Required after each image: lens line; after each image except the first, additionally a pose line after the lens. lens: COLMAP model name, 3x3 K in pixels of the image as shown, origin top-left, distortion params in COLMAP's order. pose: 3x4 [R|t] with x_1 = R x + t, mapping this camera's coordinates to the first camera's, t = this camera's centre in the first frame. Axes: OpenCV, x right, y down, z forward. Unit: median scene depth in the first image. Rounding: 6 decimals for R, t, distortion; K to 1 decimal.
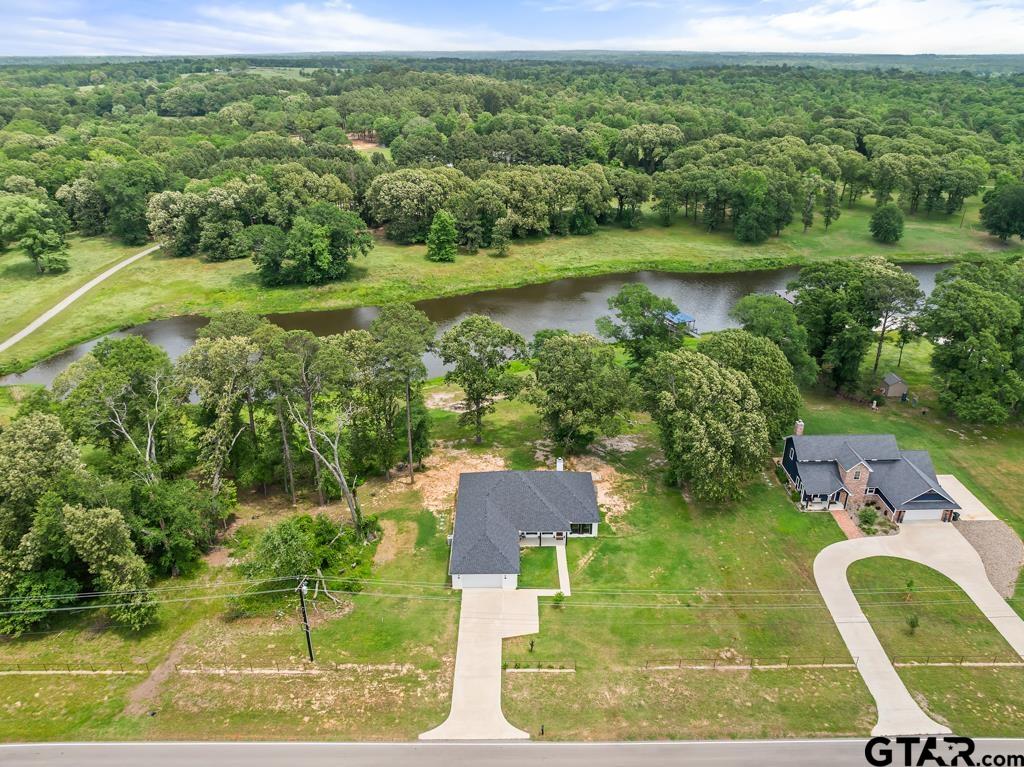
lens RADIAL K [[740.9, 0, 516.3], [0, 740.9, 381.9], [0, 0, 1]] dist [-0.022074, -0.048529]
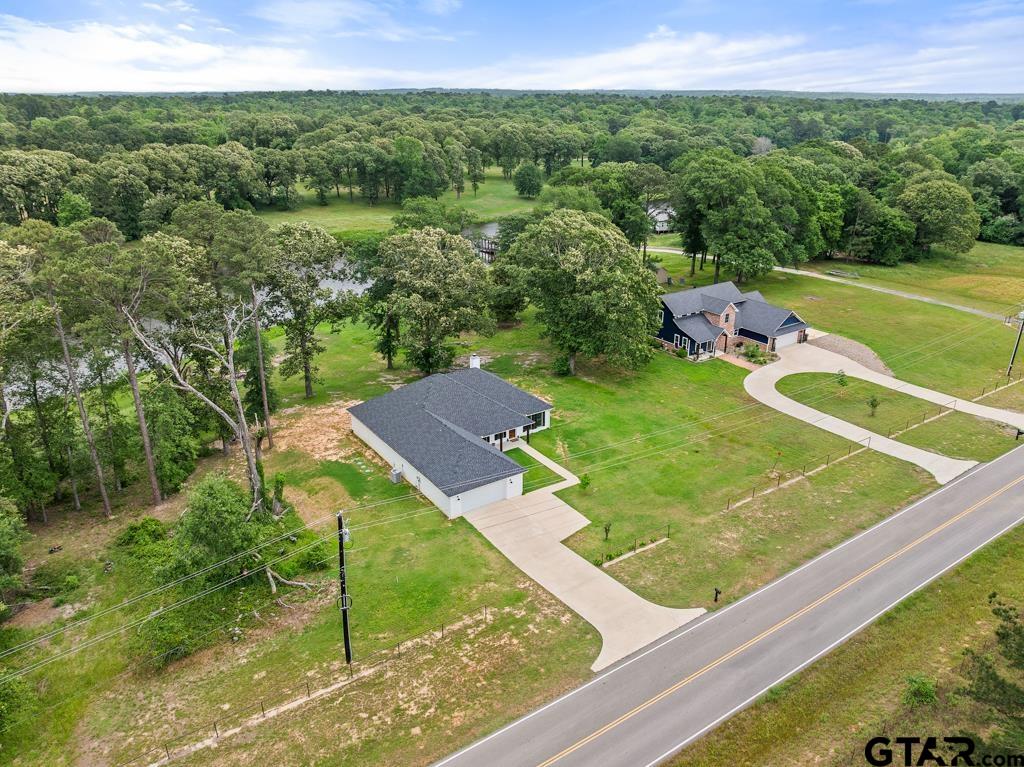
lens RADIAL K [[740.9, 0, 516.3], [0, 740.9, 381.9], [0, 0, 1]] dist [-0.022074, -0.048529]
pose [[0.827194, -0.203310, 0.523847, -0.390572], [0.232861, 0.972461, 0.009715, 0.158299], [-0.511396, 0.113948, 0.851757, 0.334826]]
